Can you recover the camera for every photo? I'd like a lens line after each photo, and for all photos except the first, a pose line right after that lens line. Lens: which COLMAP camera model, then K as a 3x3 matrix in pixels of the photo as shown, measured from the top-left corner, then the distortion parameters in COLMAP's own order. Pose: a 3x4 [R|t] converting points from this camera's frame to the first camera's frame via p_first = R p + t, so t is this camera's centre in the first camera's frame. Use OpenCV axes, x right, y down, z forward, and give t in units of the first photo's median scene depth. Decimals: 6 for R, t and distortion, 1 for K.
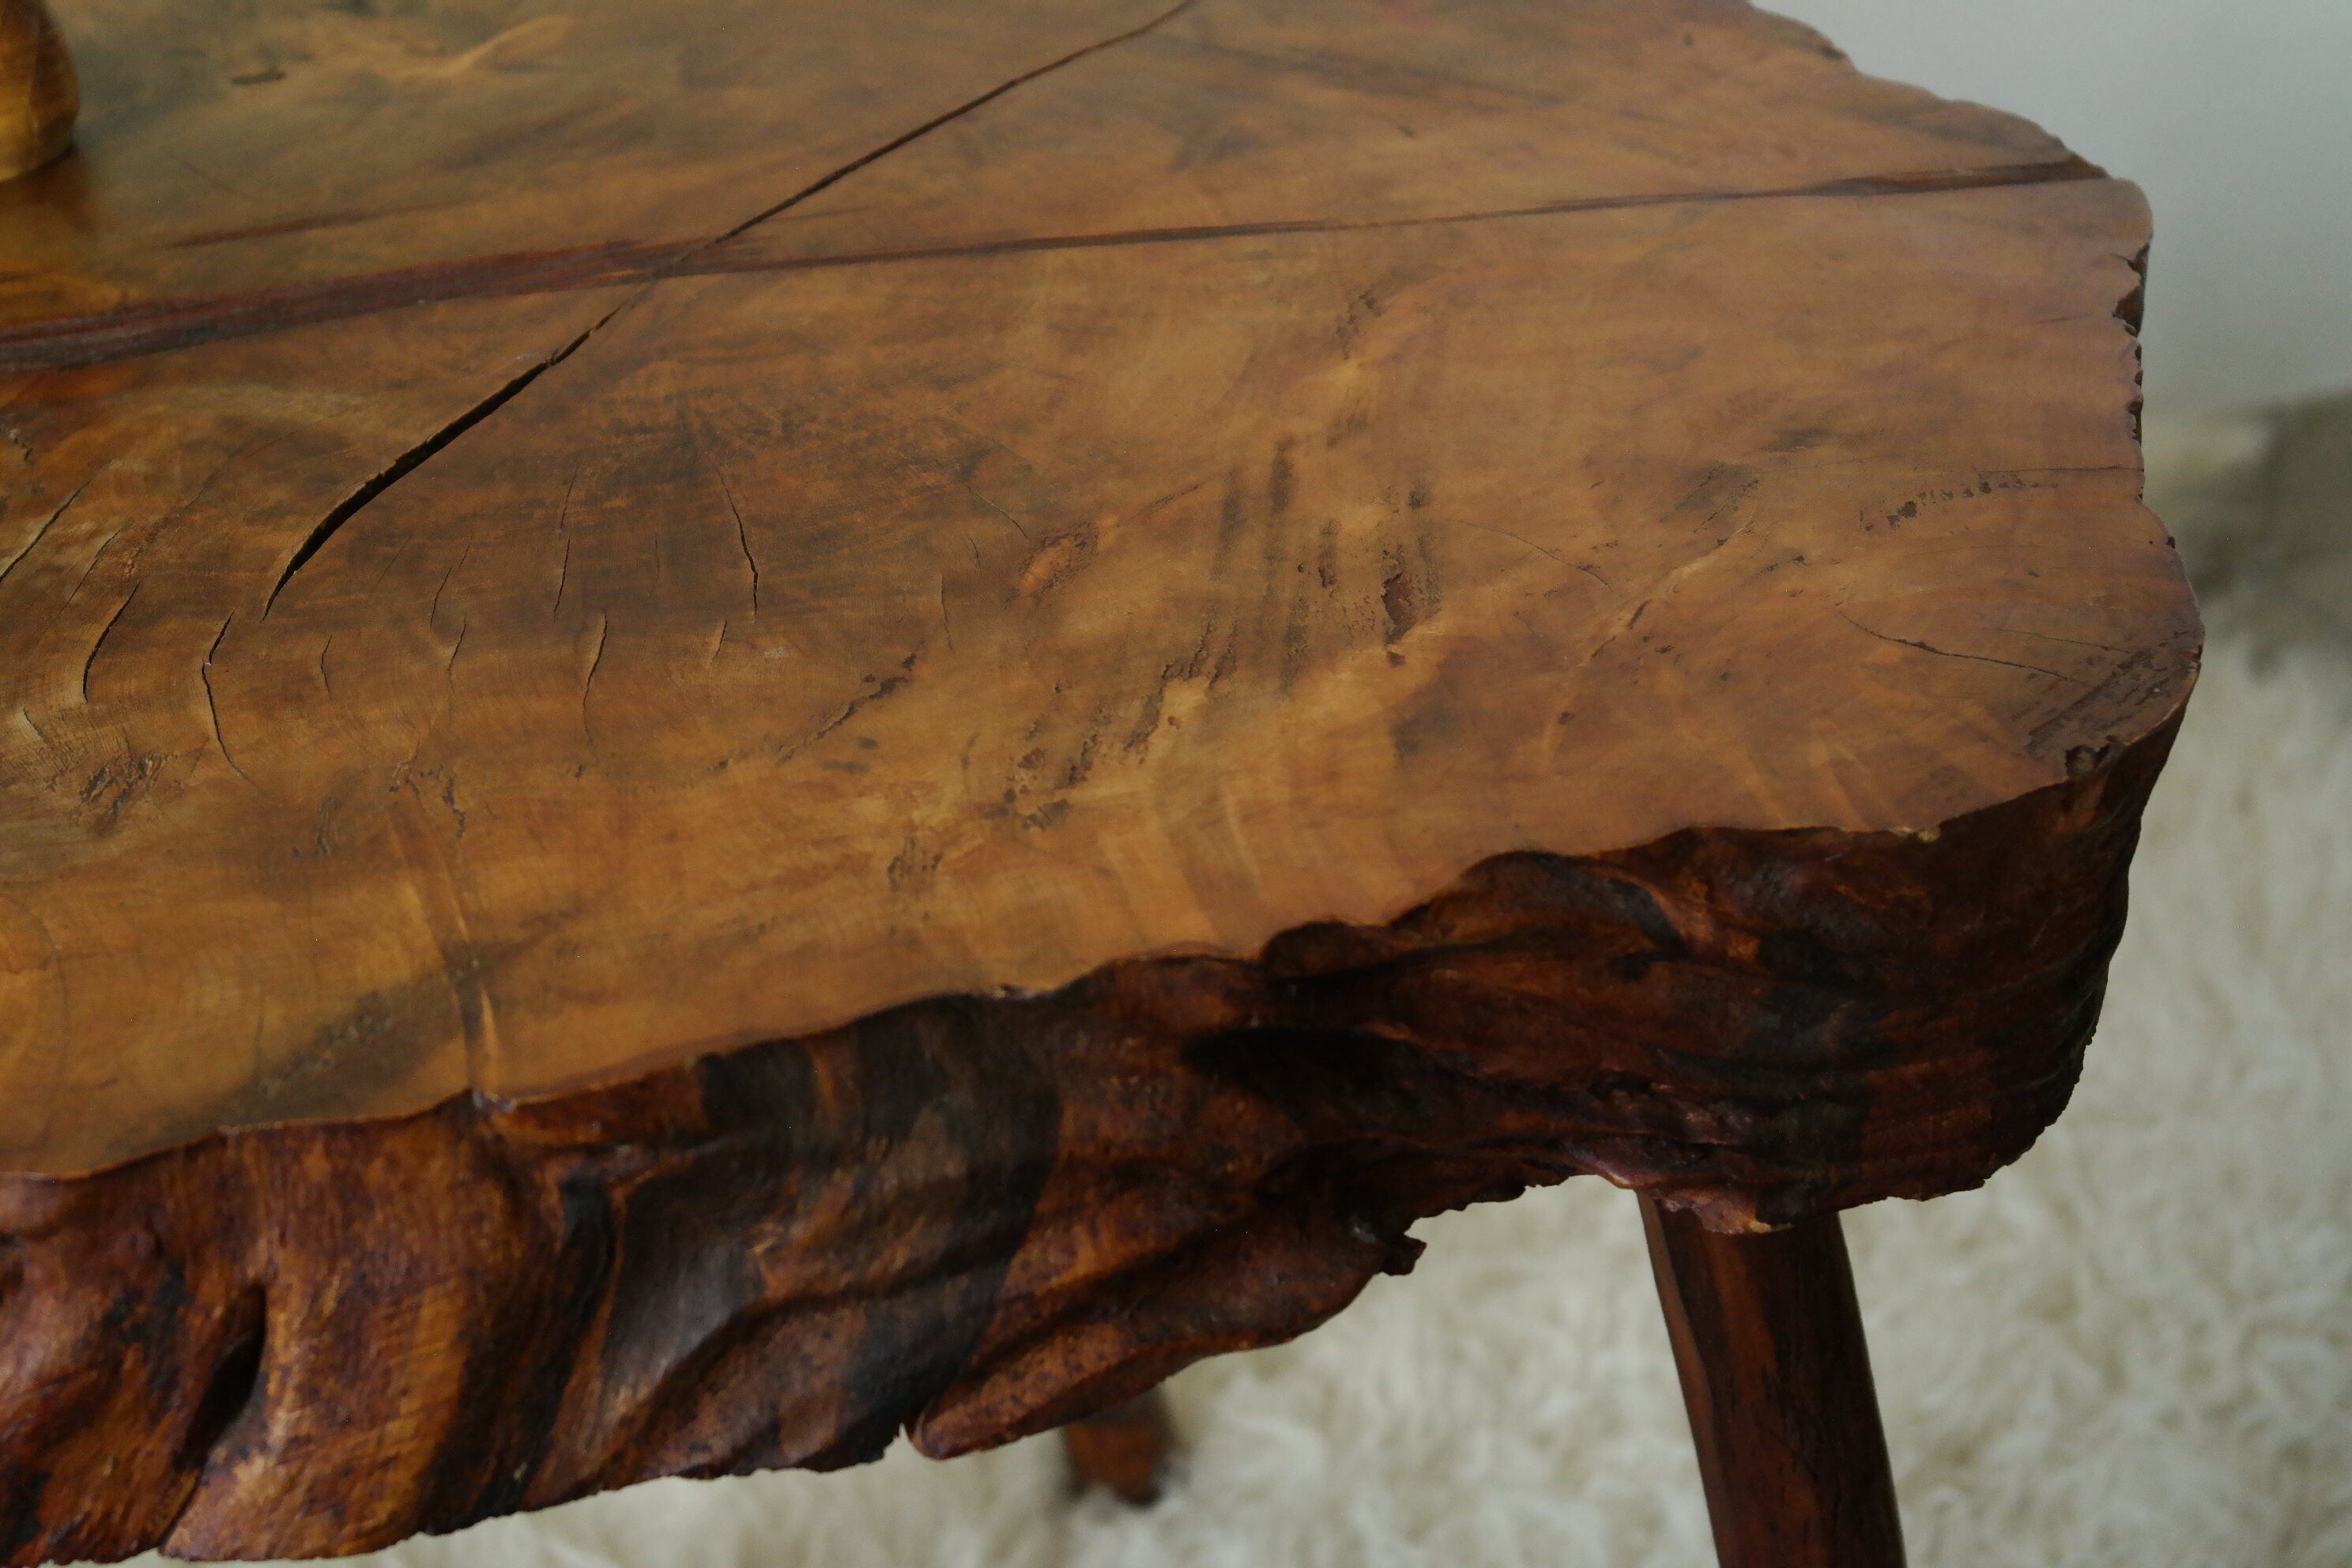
lens RADIAL K [[4500.1, 0, 1176.0], [0, 4500.1, 784.0], [0, 0, 1]] dist [0.053978, 0.001570]
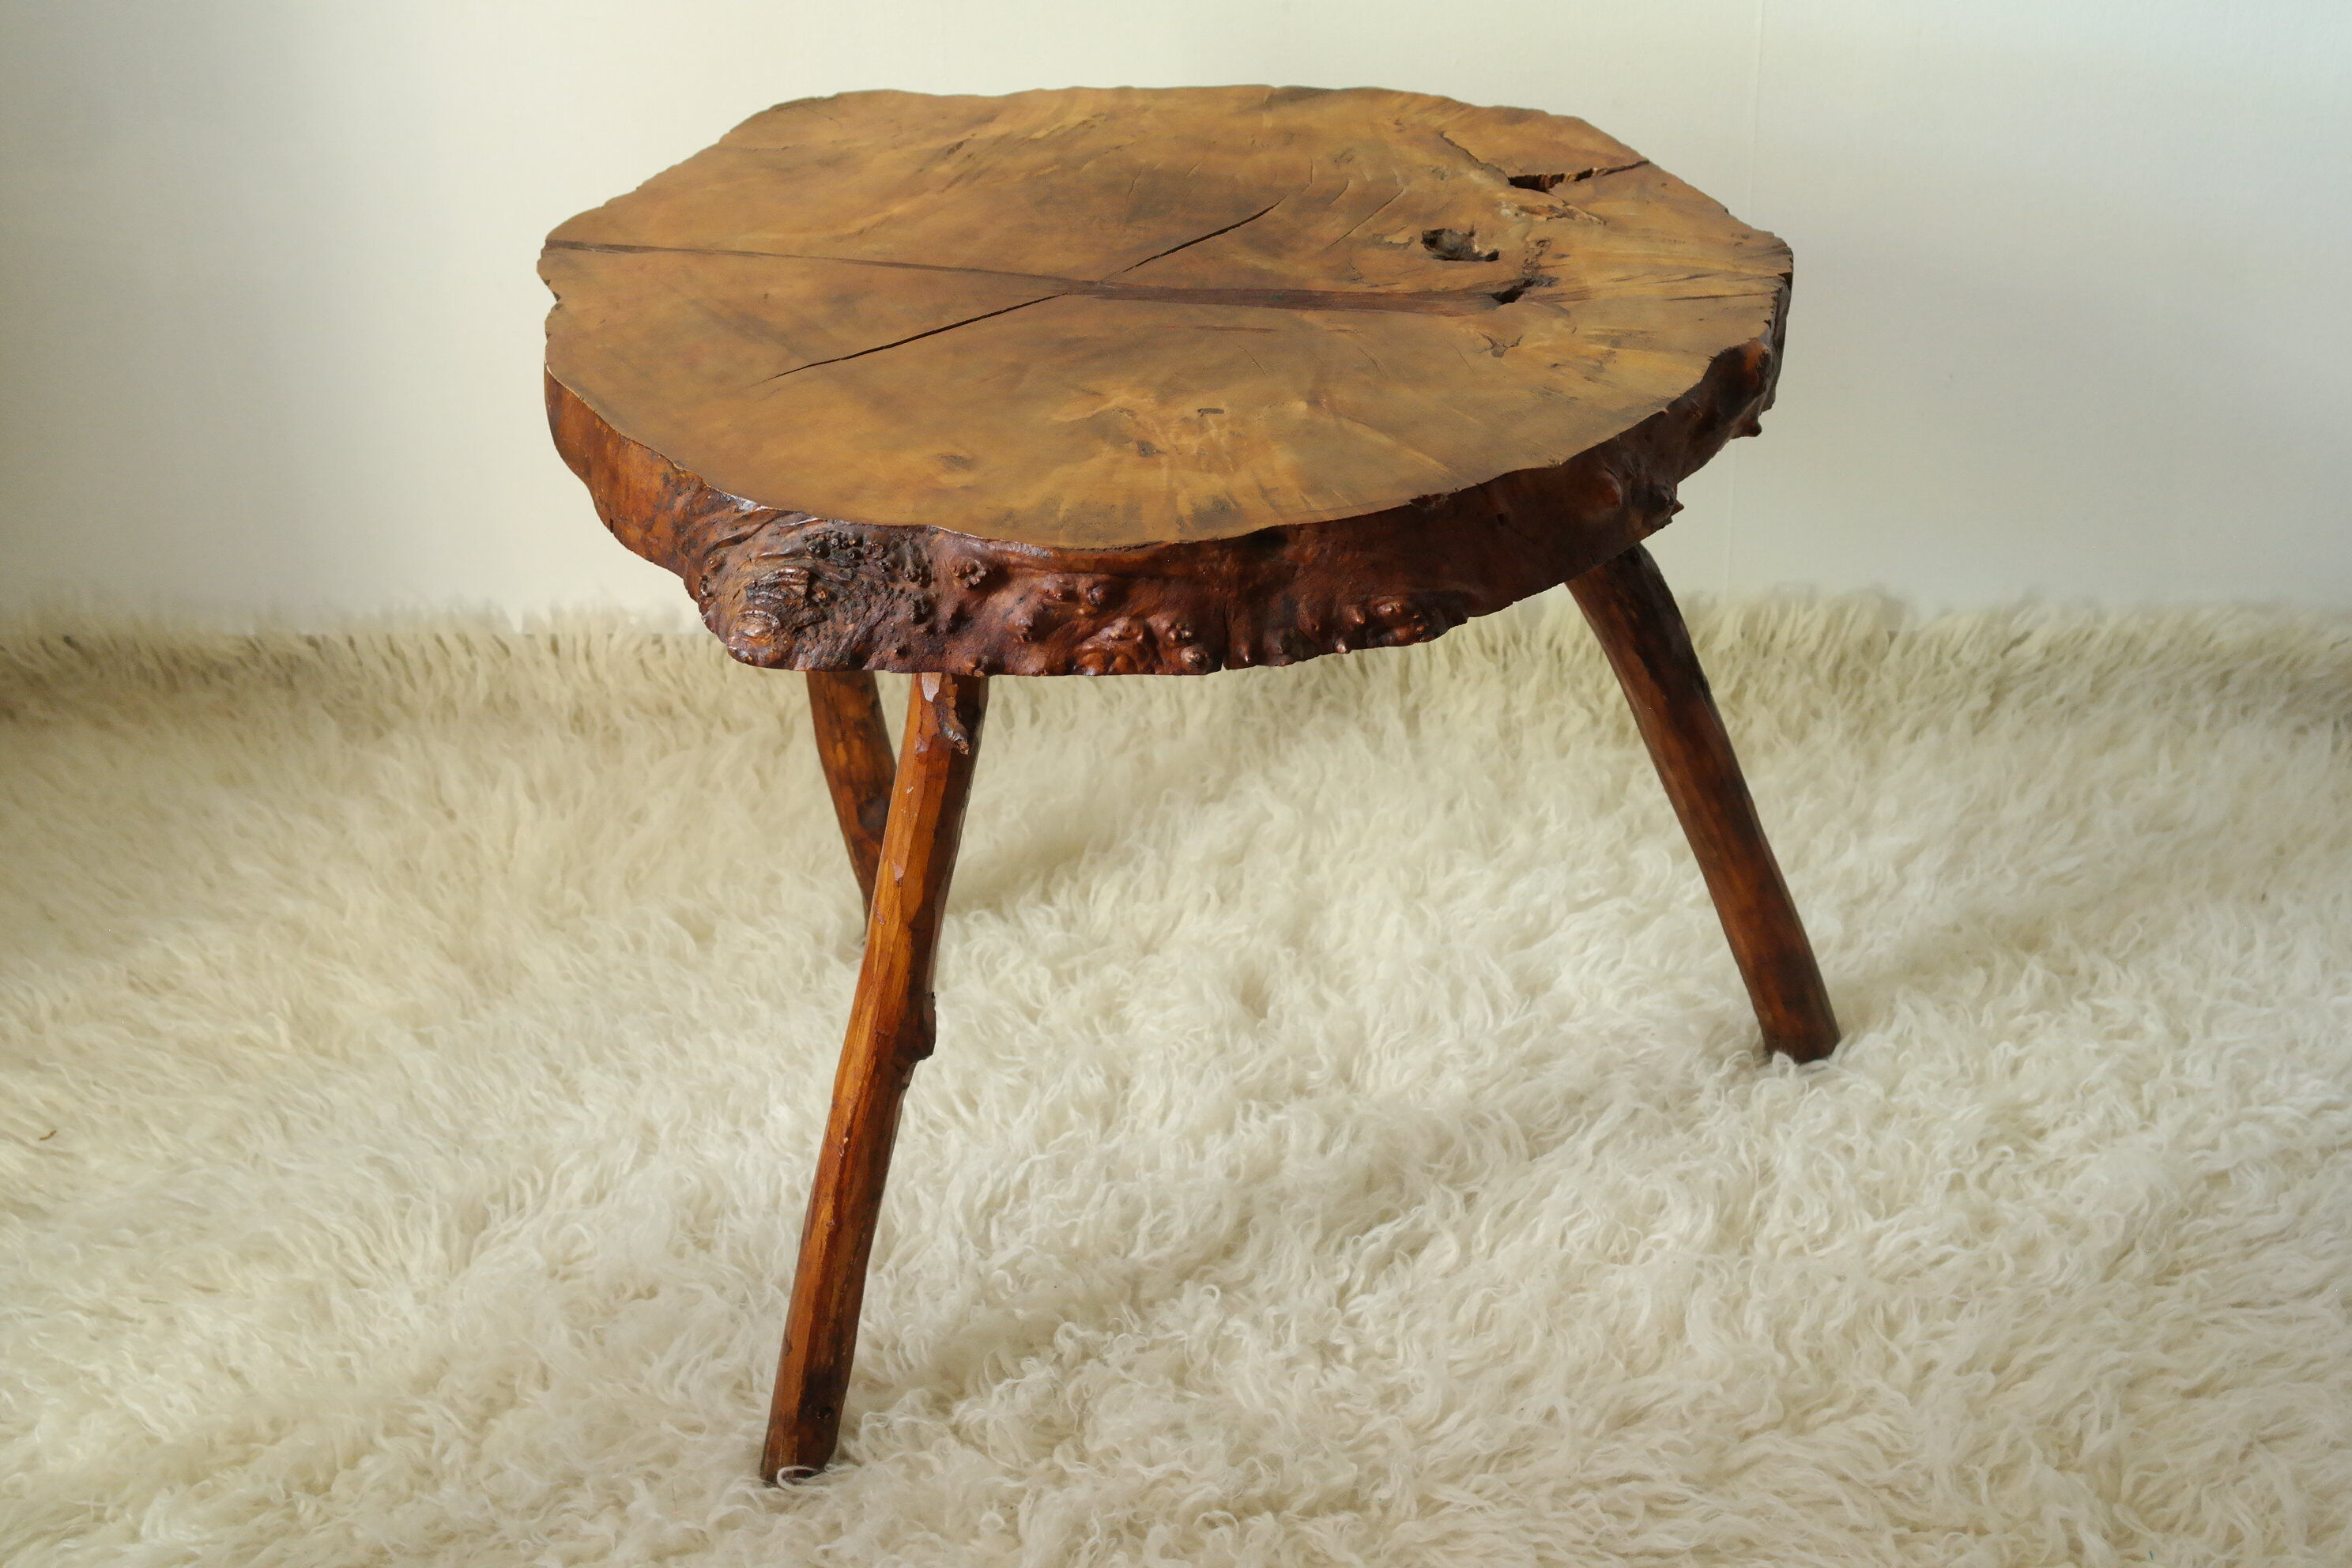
lens RADIAL K [[3108.4, 0, 1167.0], [0, 3108.4, 778.6], [0, 0, 1]] dist [0.017727, 0.017406]
pose [[-0.939459, -0.136372, 0.314354, -0.949491], [0.212149, 0.488942, 0.846126, -1.858126], [-0.269089, 0.861591, -0.430410, 2.555862]]
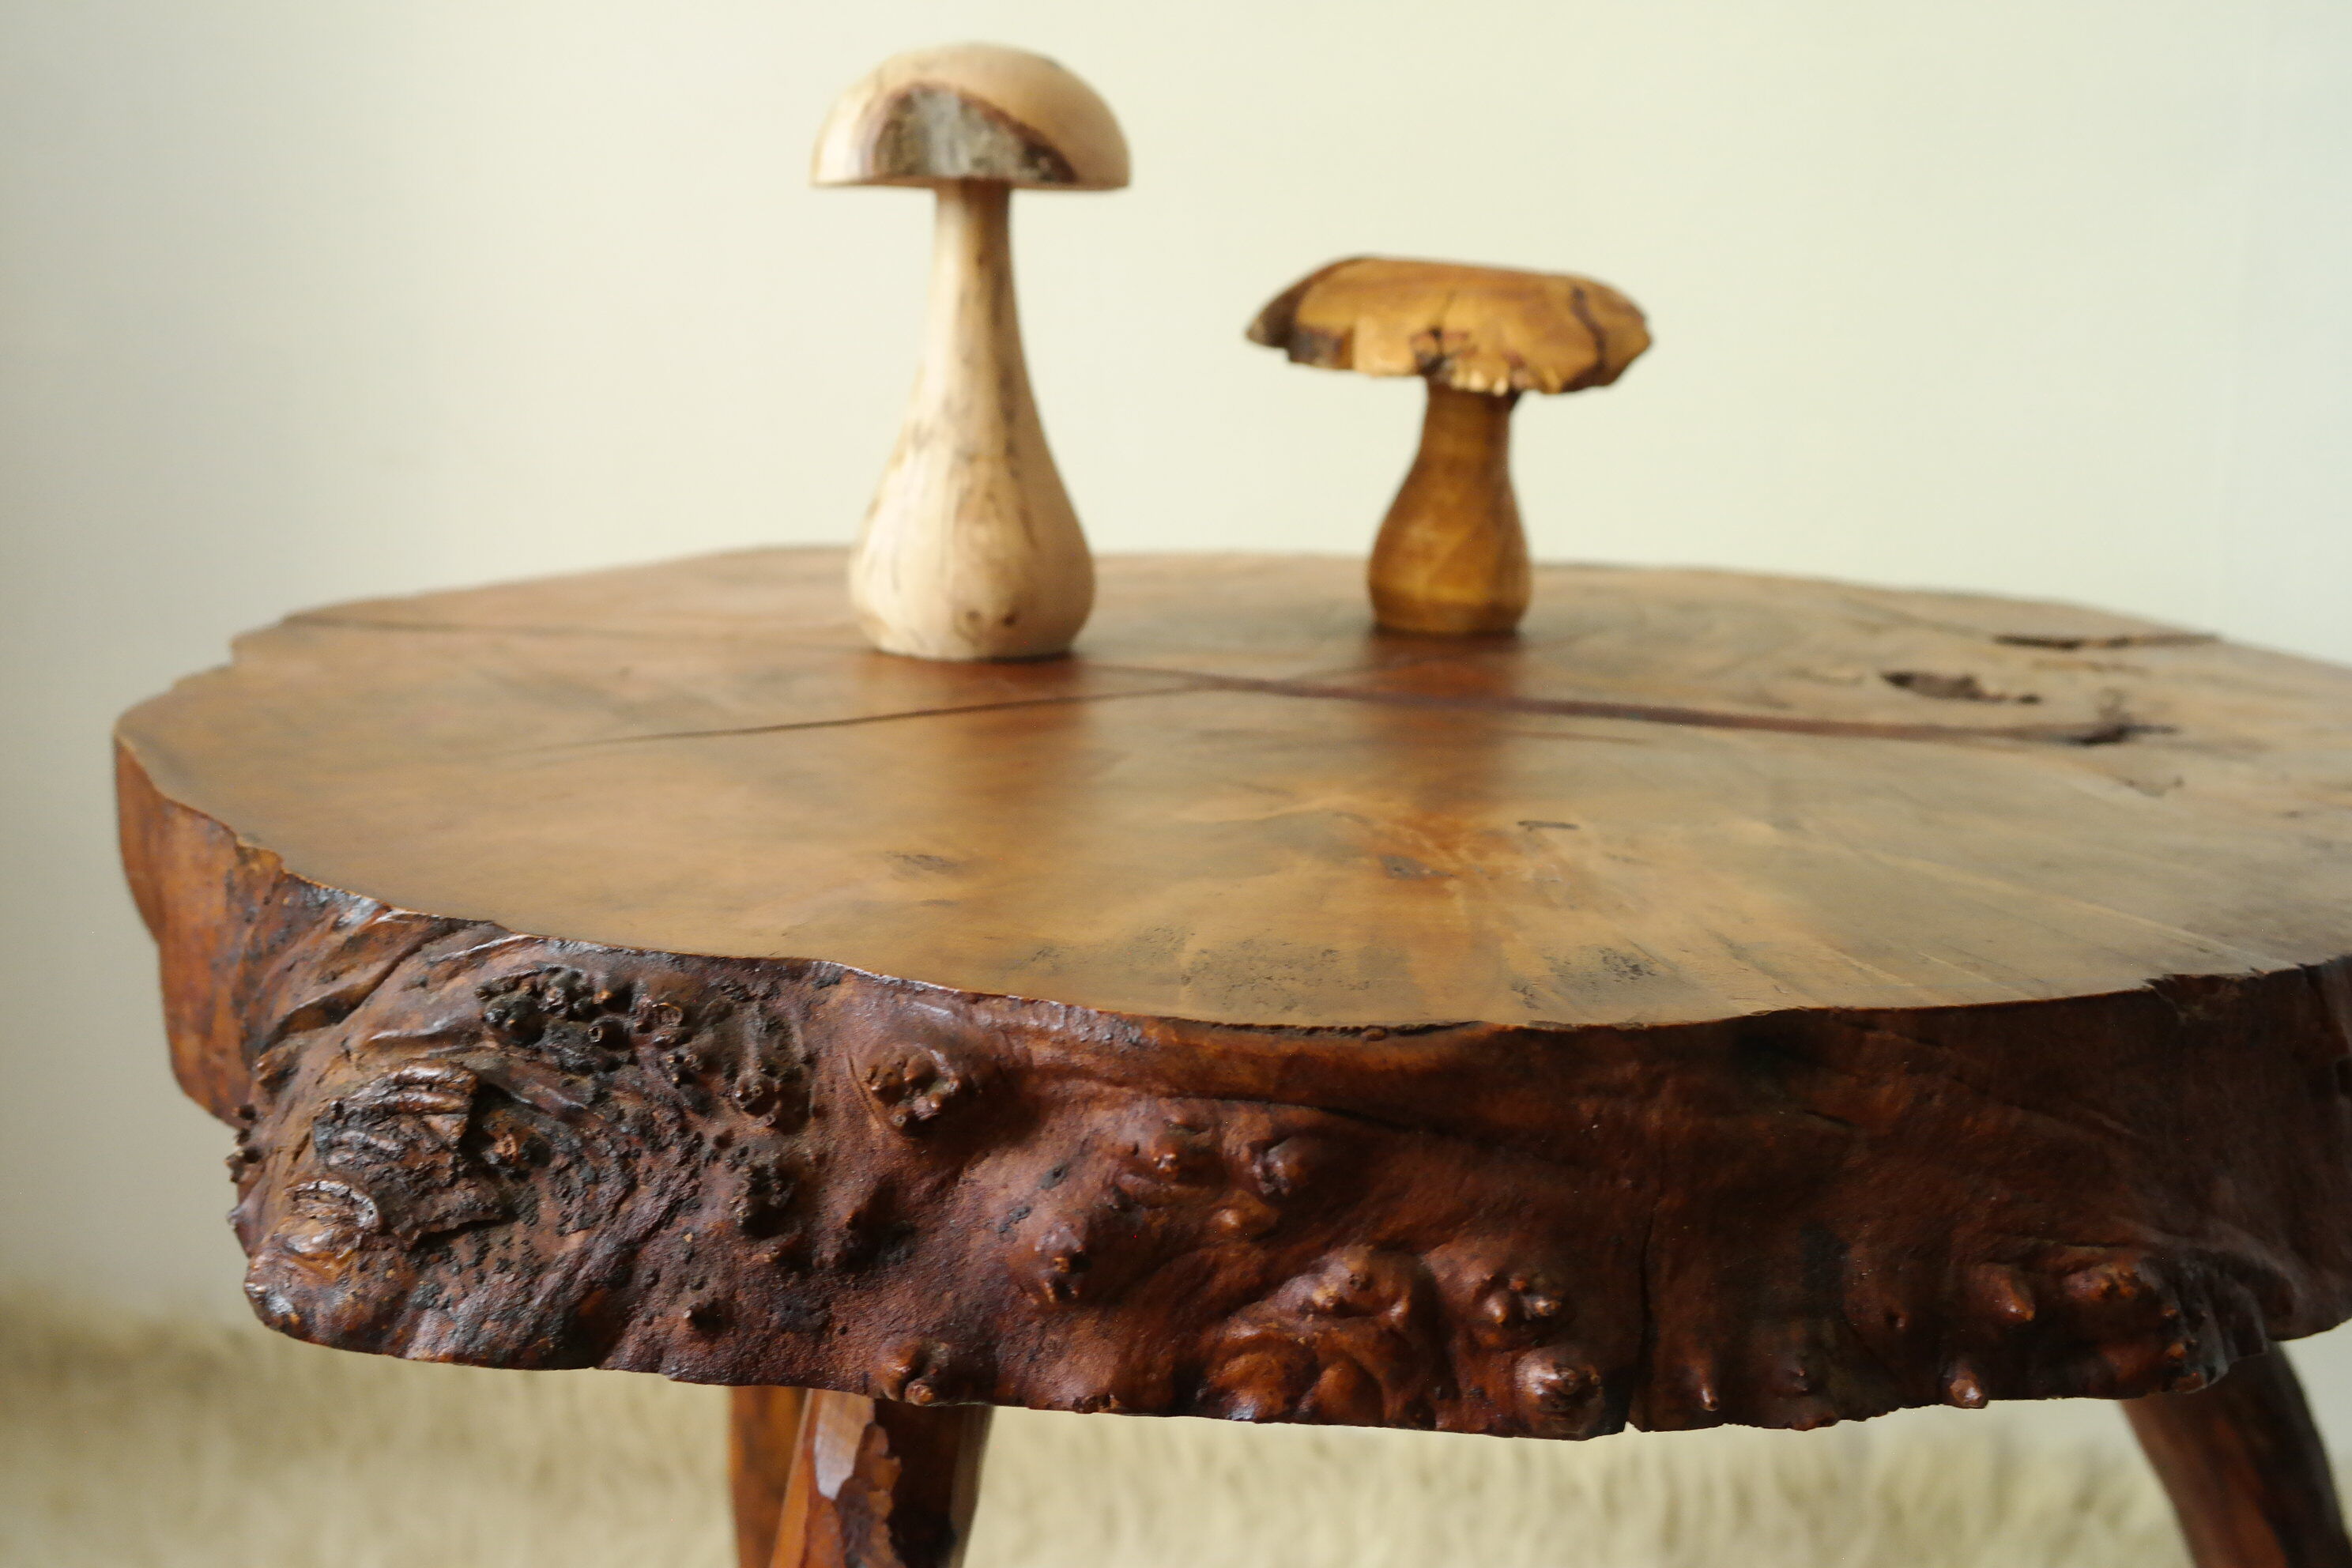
lens RADIAL K [[2440.7, 0, 1165.7], [0, 2440.7, 803.0], [0, 0, 1]] dist [-0.012586, 0.007025]
pose [[-0.920927, -0.069386, 0.383510, -0.458882], [0.202940, 0.754719, 0.623870, -0.680909], [-0.332730, 0.652368, -0.680960, 1.949481]]
